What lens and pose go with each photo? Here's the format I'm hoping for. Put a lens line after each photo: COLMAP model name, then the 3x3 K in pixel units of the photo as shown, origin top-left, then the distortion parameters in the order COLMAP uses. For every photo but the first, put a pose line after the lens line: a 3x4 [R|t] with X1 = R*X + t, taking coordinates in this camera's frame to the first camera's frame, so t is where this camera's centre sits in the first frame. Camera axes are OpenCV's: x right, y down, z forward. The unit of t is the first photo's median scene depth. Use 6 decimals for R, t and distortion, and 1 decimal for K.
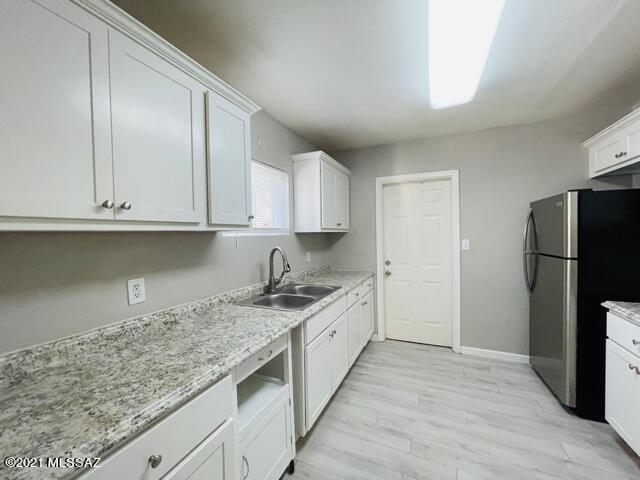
lens RADIAL K [[258.3, 0, 317.3], [0, 258.3, 238.0], [0, 0, 1]] dist [-0.002215, -0.000067]
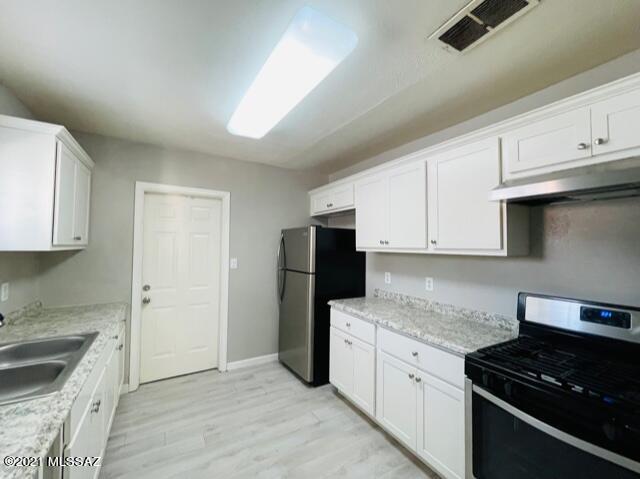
lens RADIAL K [[269.0, 0, 319.4], [0, 269.0, 237.6], [0, 0, 1]] dist [-0.001681, 0.000032]
pose [[0.571291, 0.051129, 0.819154, -0.154267], [-0.008916, 0.998385, -0.056097, -0.025074], [-0.820699, 0.024744, 0.570824, 0.090944]]
